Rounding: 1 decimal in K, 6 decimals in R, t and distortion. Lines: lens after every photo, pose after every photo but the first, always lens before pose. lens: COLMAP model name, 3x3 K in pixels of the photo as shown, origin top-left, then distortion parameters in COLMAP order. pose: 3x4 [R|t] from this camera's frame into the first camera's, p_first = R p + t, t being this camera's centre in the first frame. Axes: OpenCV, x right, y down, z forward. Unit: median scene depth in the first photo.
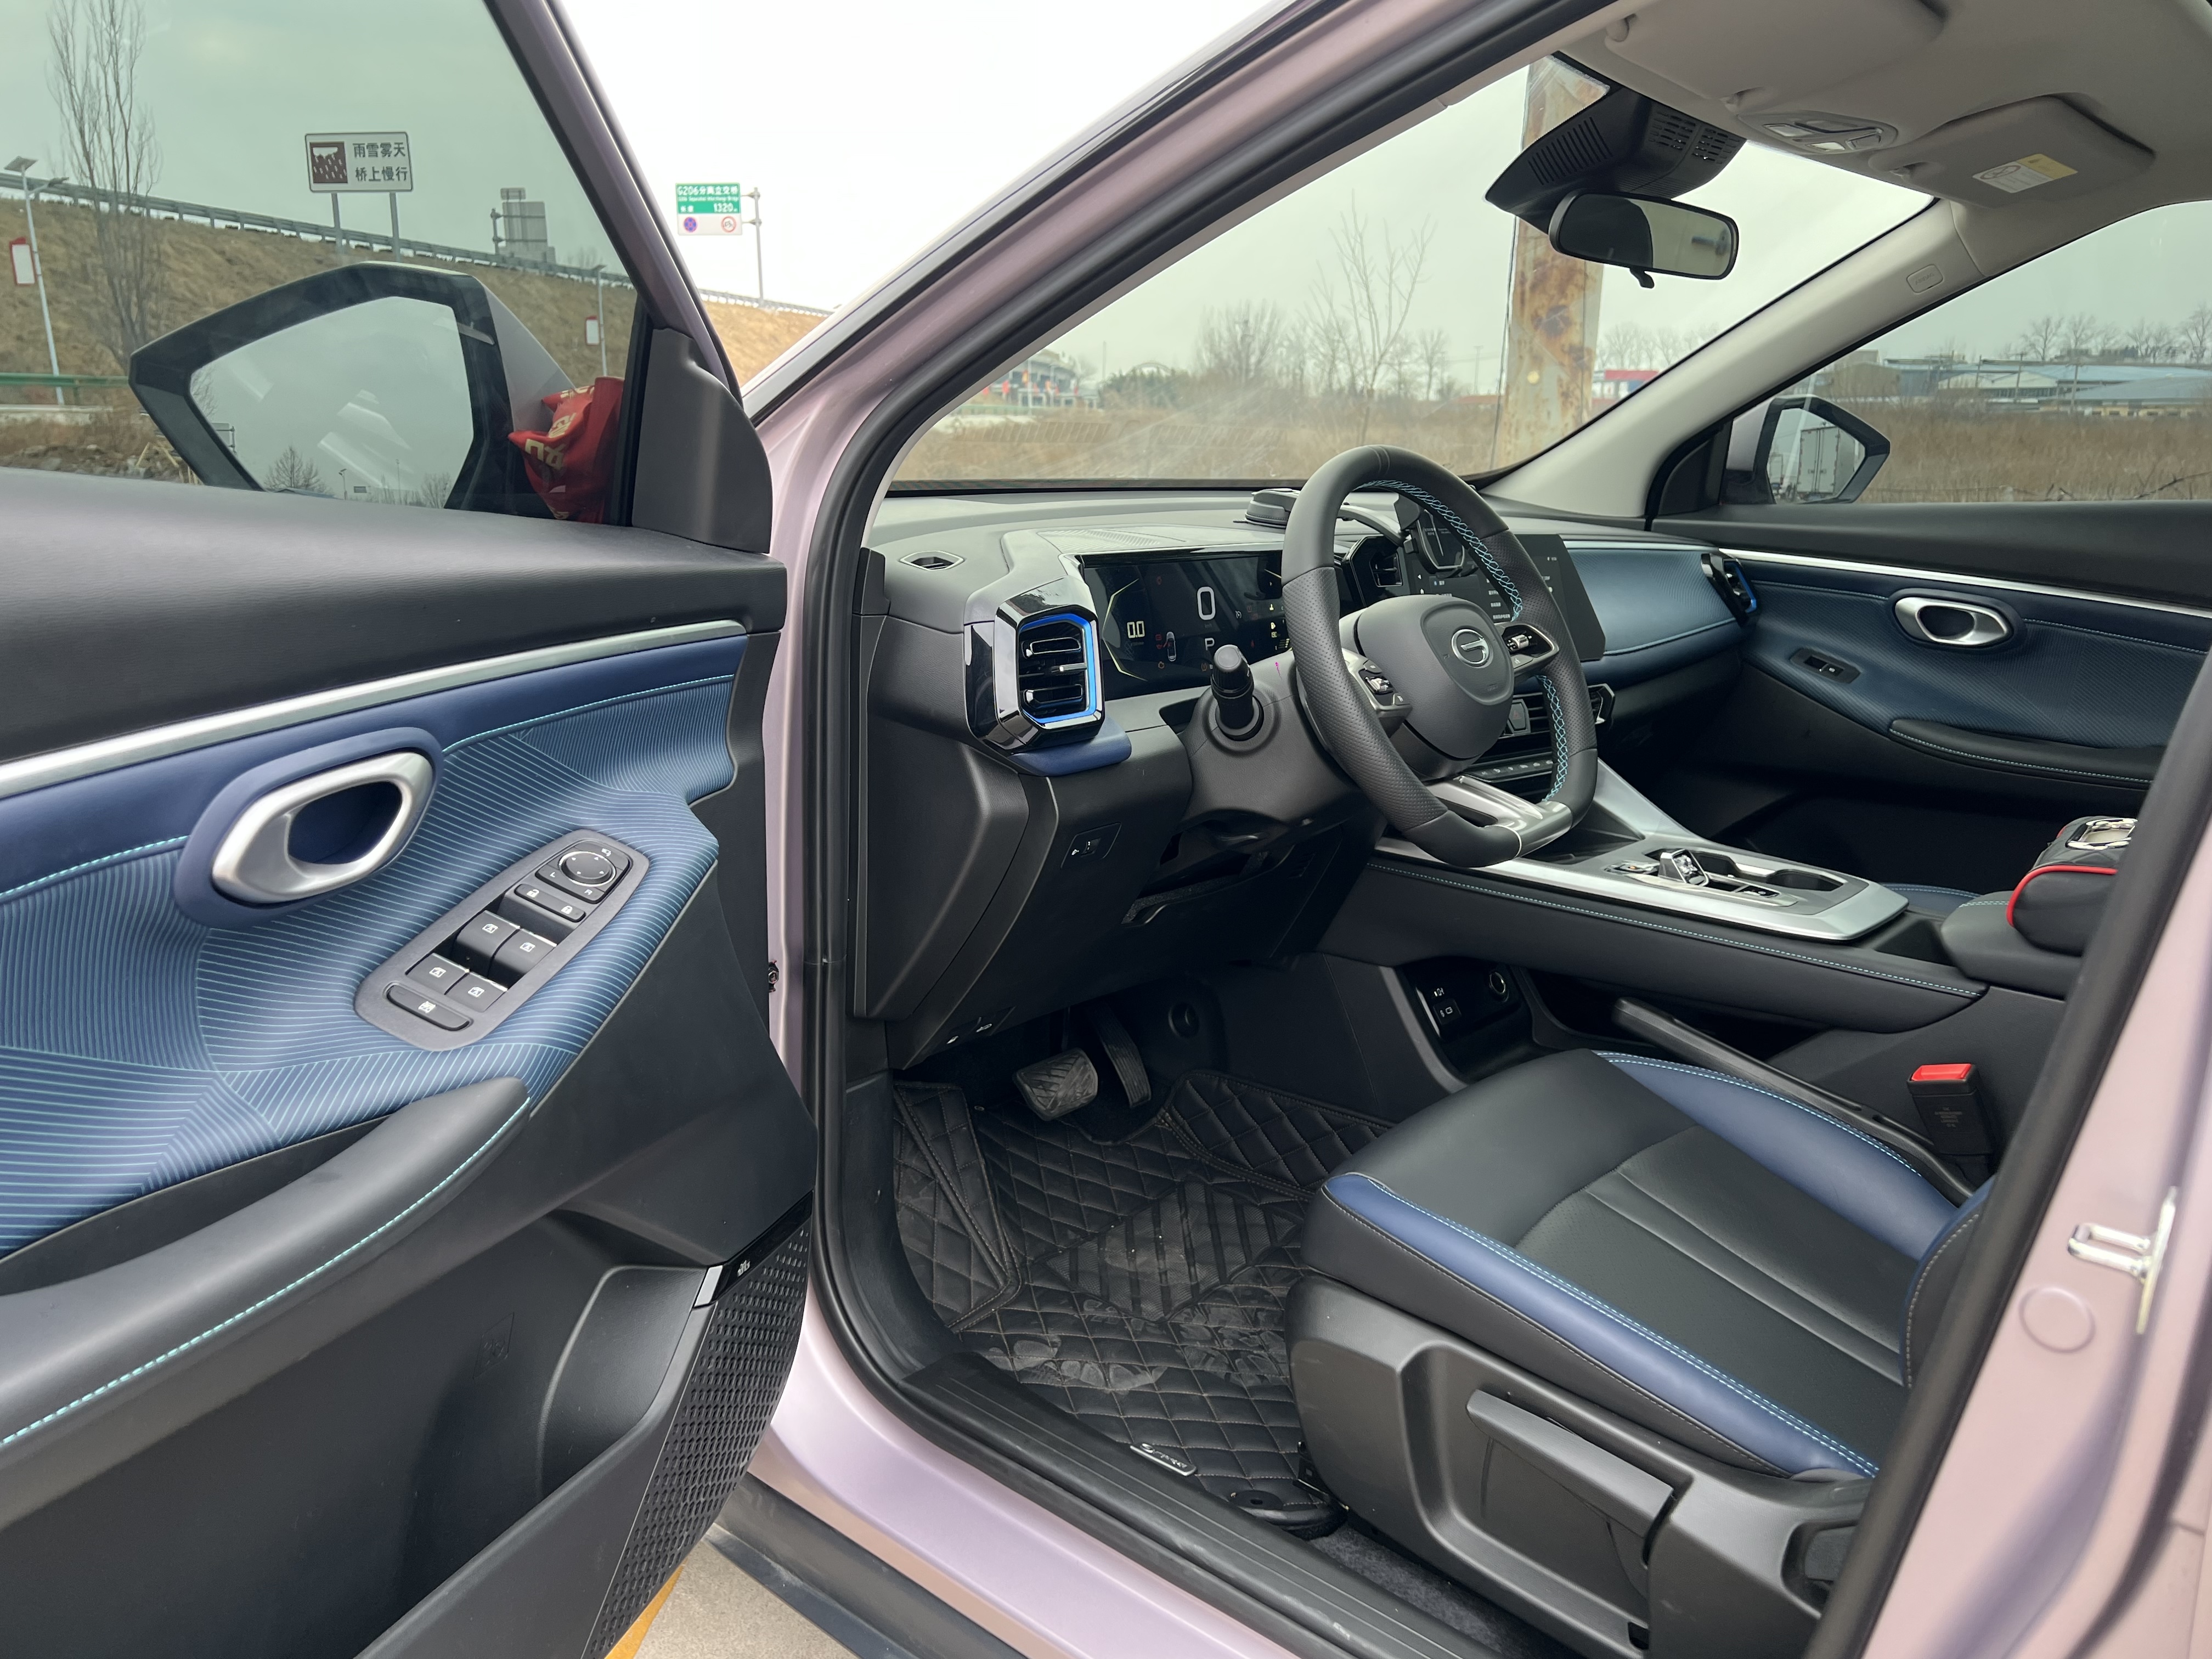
lens RADIAL K [[1648.6, 0, 1105.5], [0, 1648.6, 839.4], [0, 0, 1]] dist [0.061714, -0.069194]
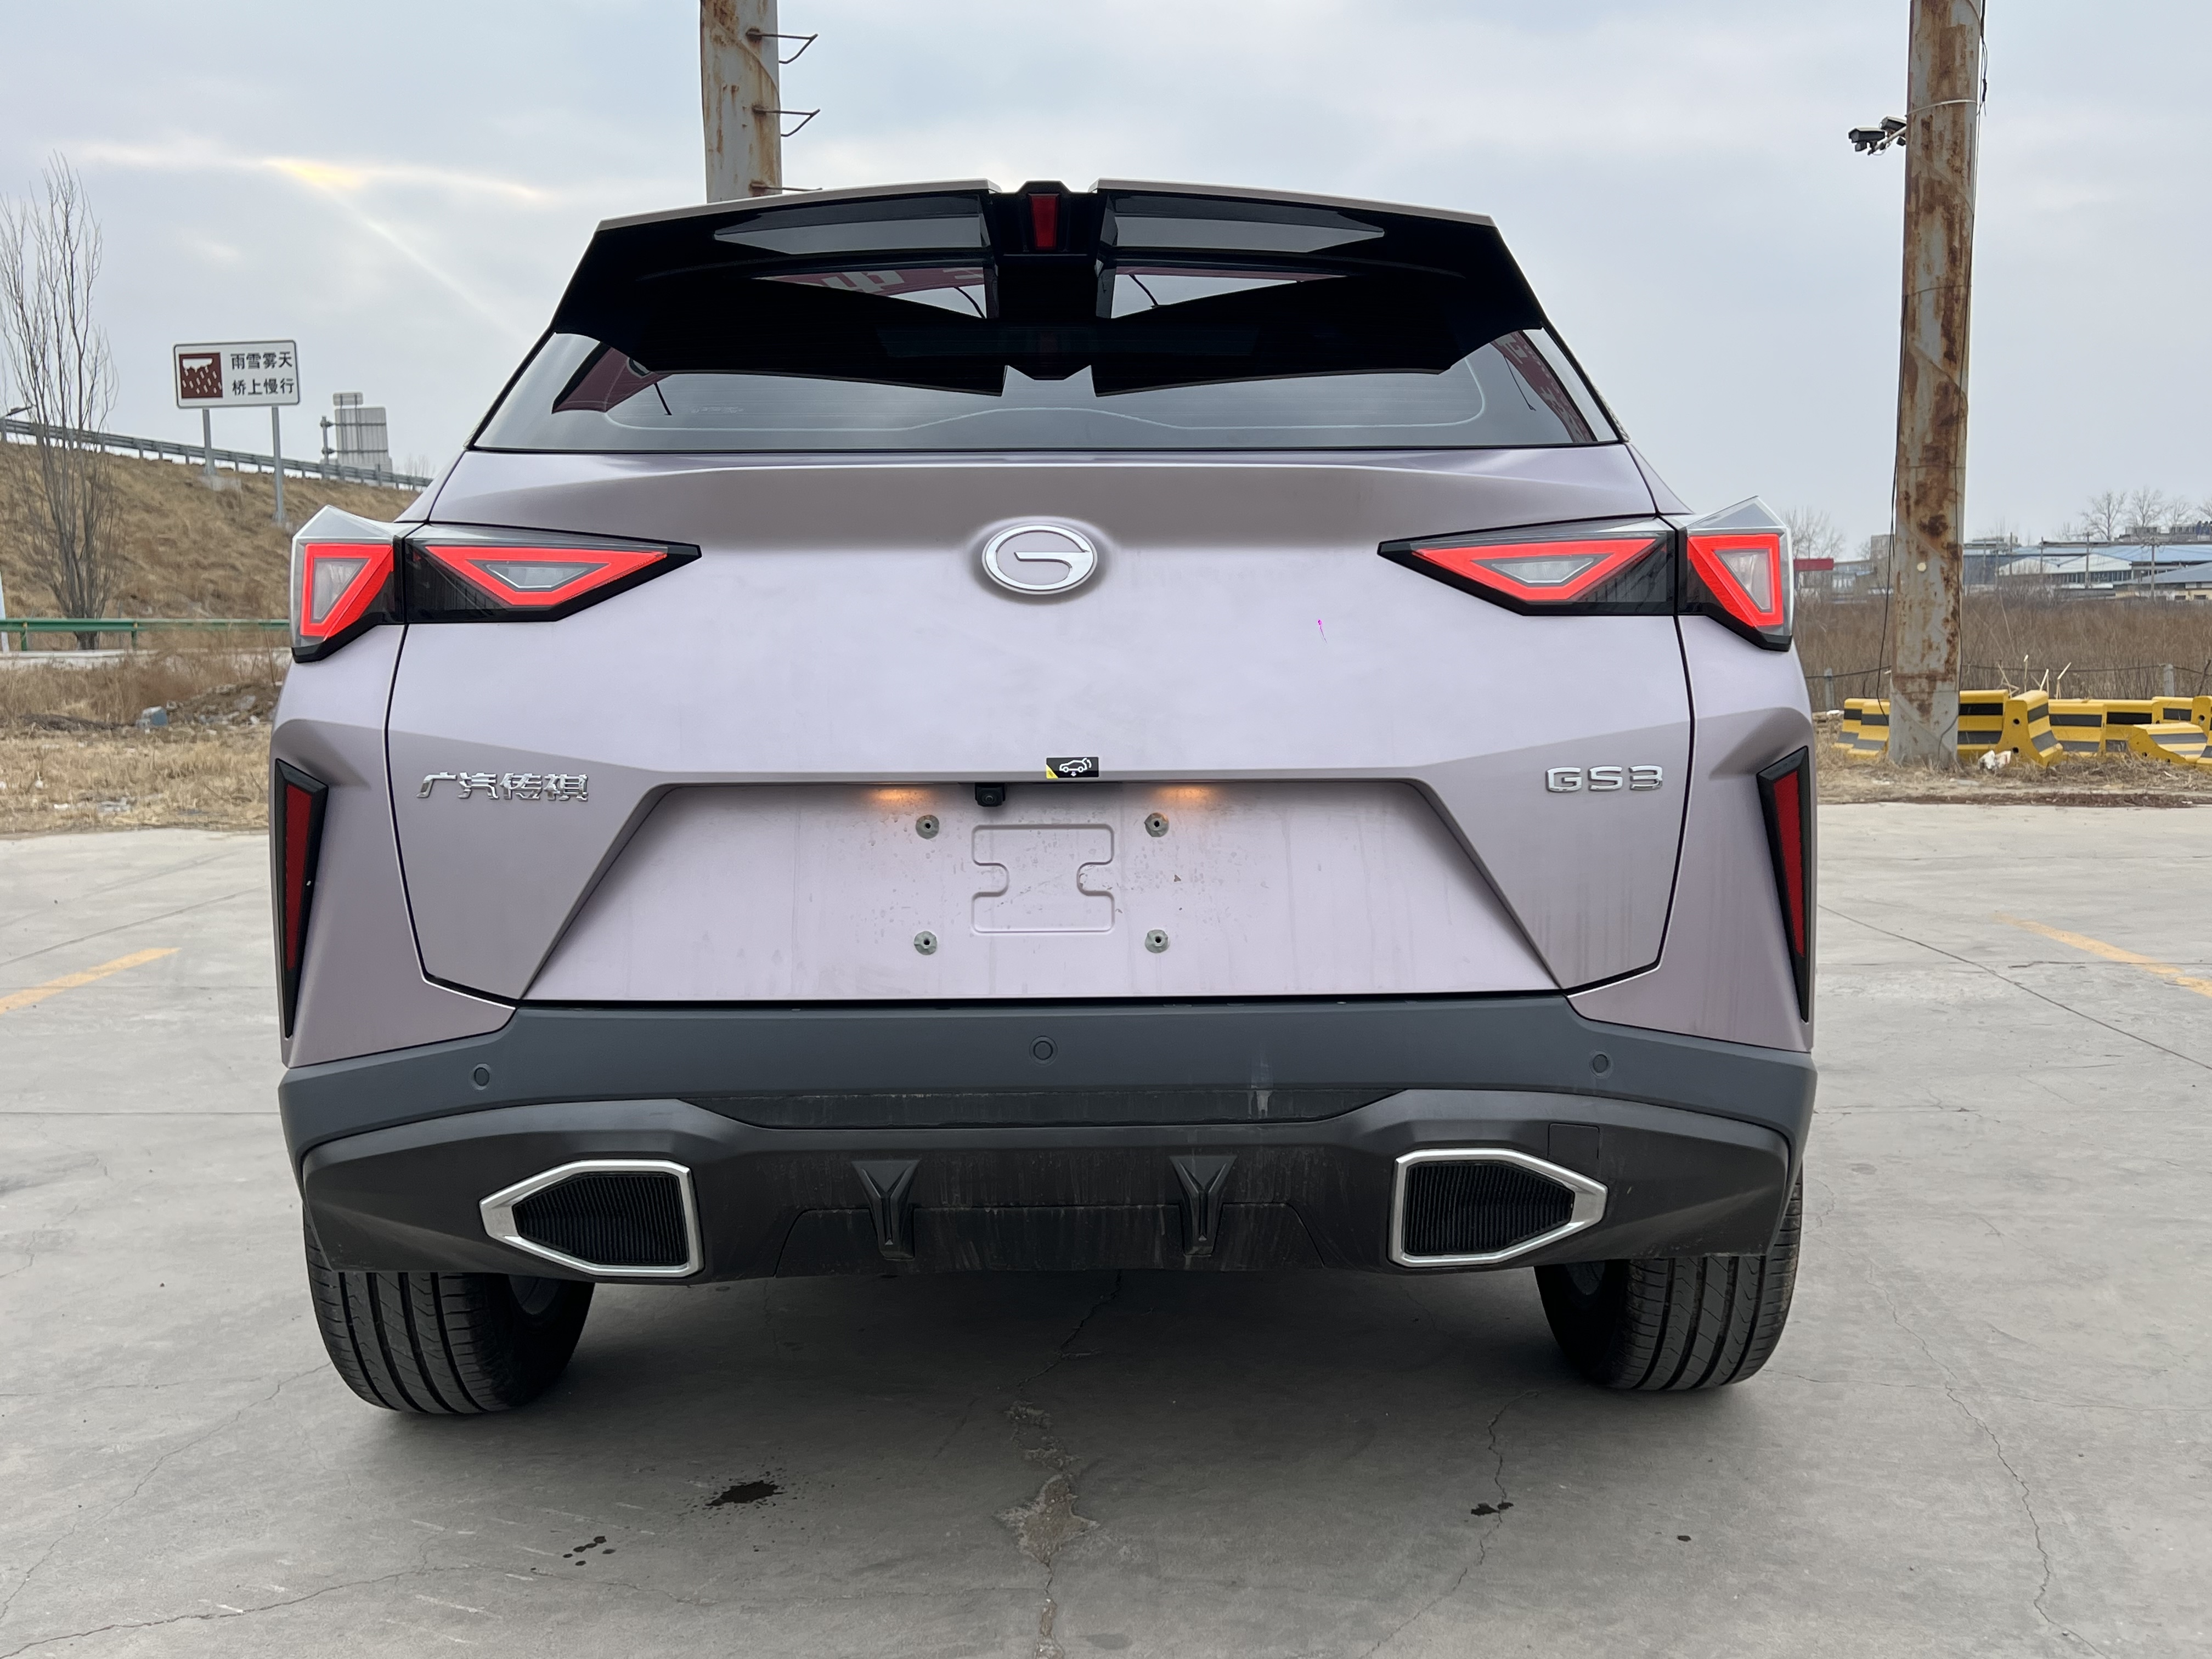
lens RADIAL K [[2057.2, 0, 1150.9], [0, 2057.2, 844.4], [0, 0, 1]] dist [0.018044, 0.000000]
pose [[0.997424, -0.036524, 0.061734, -0.096536], [0.045161, 0.988421, -0.144861, 0.032062], [-0.055729, 0.147276, 0.987524, -0.118147]]
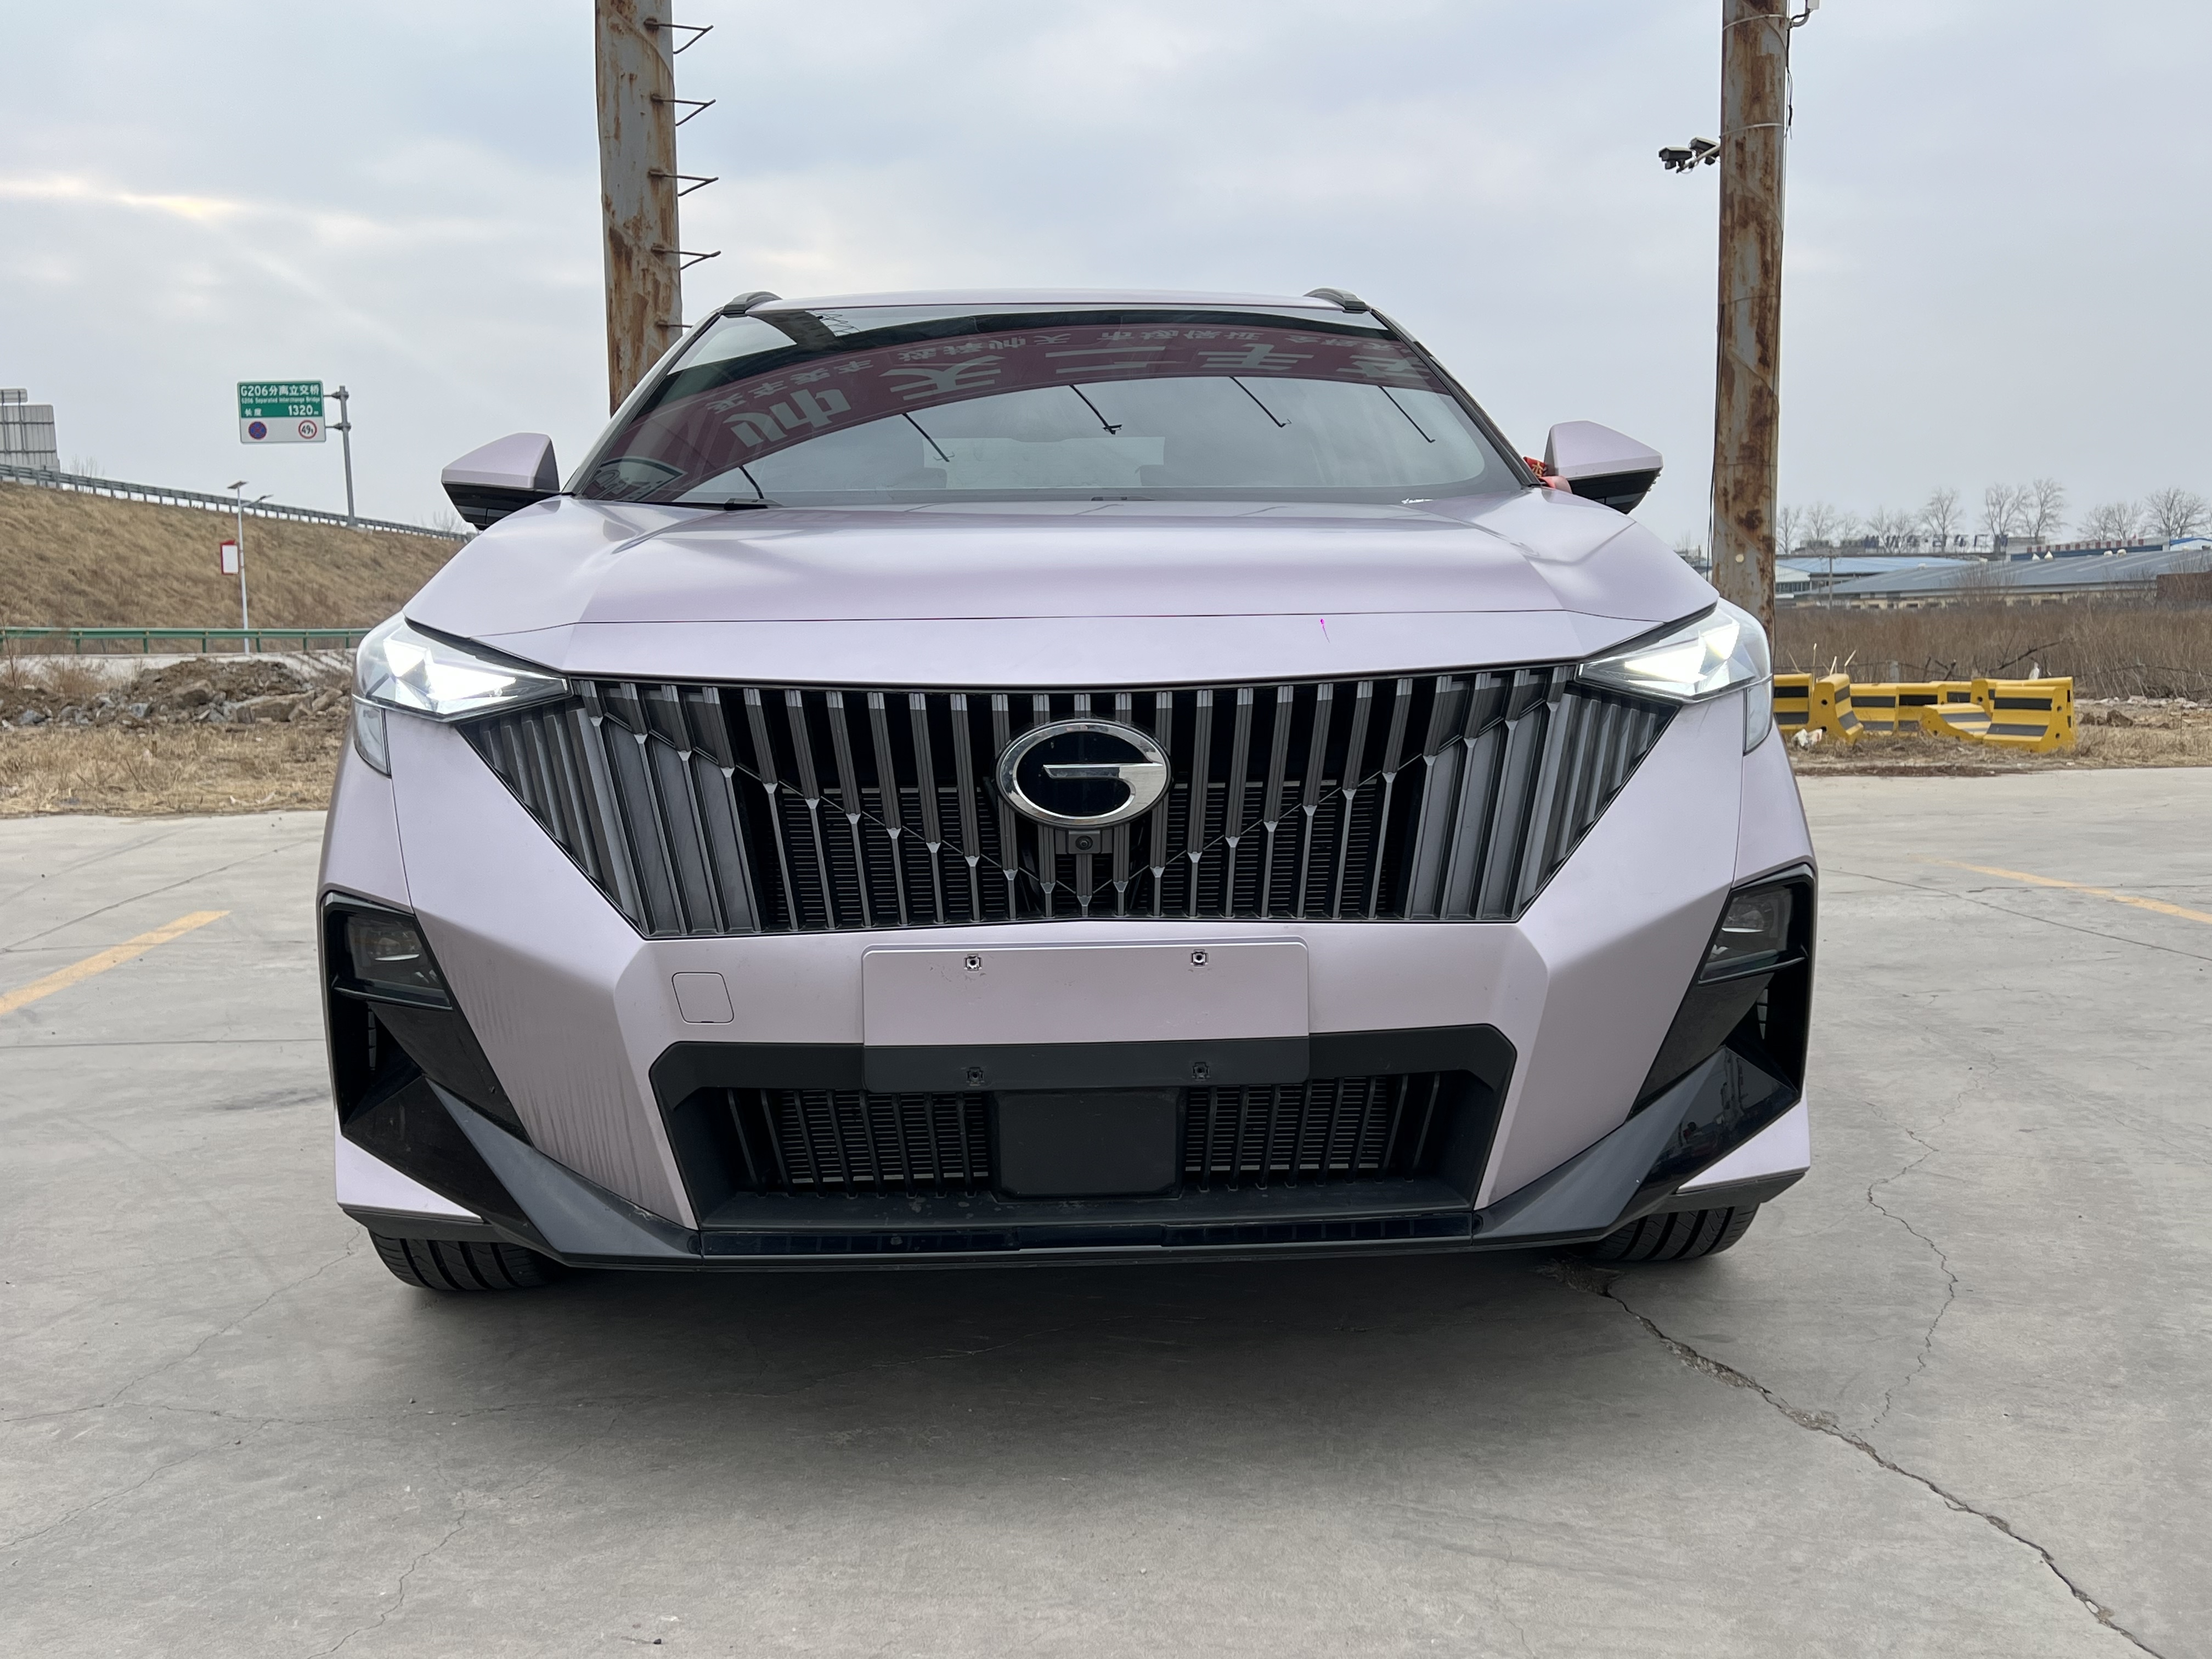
lens RADIAL K [[2068.5, 0, 1119.3], [0, 2068.5, 844.7], [0, 0, 1]] dist [0.019155, 0.000000]
pose [[0.981836, -0.050317, 0.182939, -0.124008], [0.077183, 0.986732, -0.142841, 0.036985], [-0.173324, 0.154366, 0.972692, -0.125089]]
